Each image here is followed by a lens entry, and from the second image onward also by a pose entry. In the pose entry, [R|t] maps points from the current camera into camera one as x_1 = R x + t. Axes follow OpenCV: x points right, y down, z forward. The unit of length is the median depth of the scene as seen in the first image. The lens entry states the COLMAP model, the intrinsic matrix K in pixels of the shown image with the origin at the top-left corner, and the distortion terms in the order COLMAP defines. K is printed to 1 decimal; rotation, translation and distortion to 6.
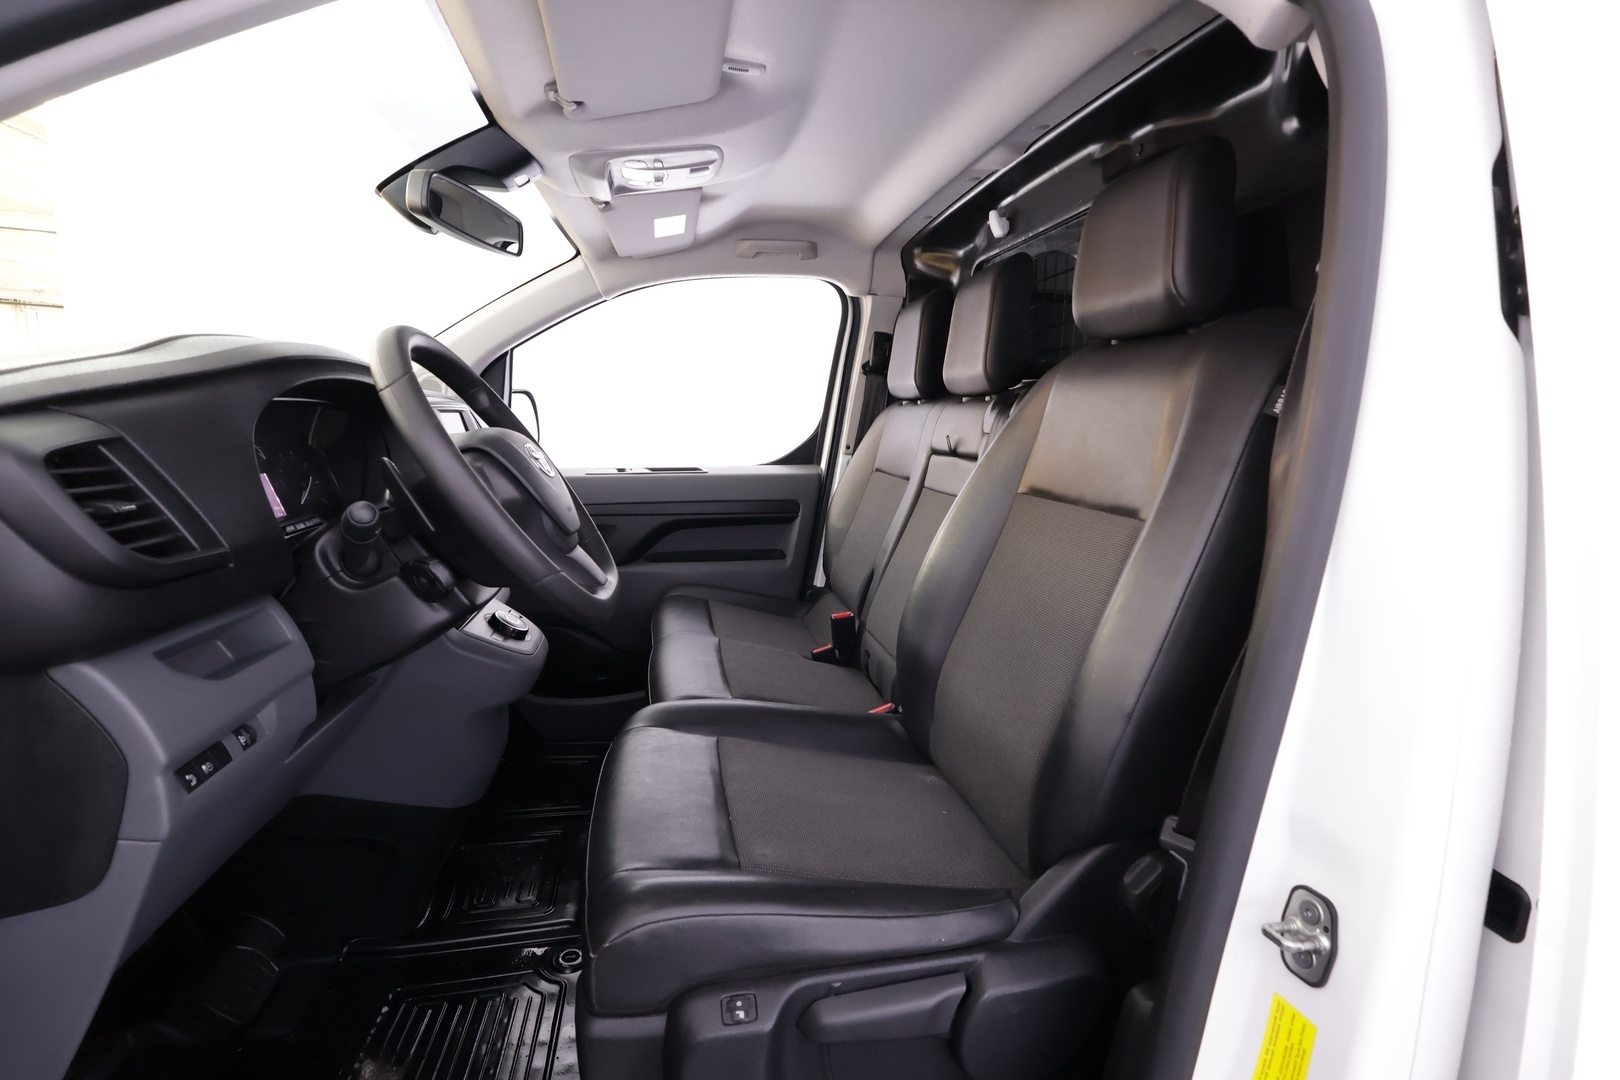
lens RADIAL K [[752.3, 0, 810.0], [0, 752.3, 540.0], [0, 0, 1]] dist [0.000061, 0.000303]
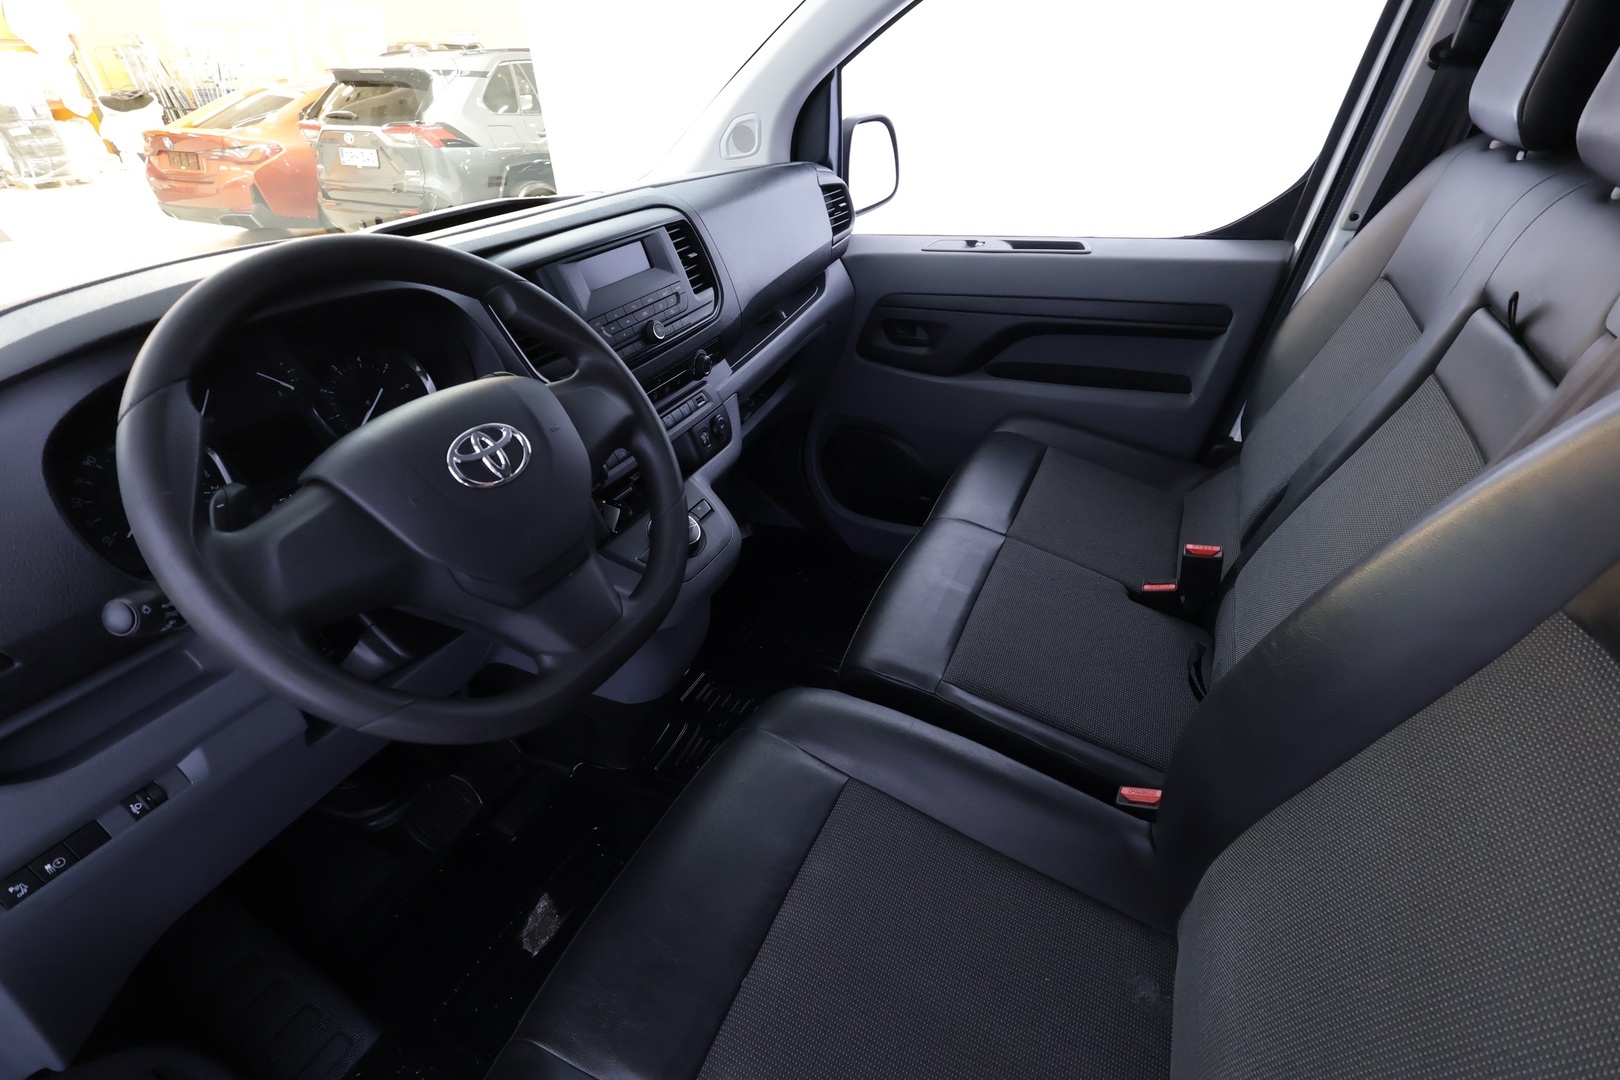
lens RADIAL K [[752.3, 0, 810.0], [0, 752.3, 540.0], [0, 0, 1]] dist [0.000061, 0.000303]
pose [[0.809507, 0.259880, -0.526460, 0.084048], [-0.029066, 0.913338, 0.406164, -0.123258], [0.586390, -0.313491, 0.746907, 0.271651]]
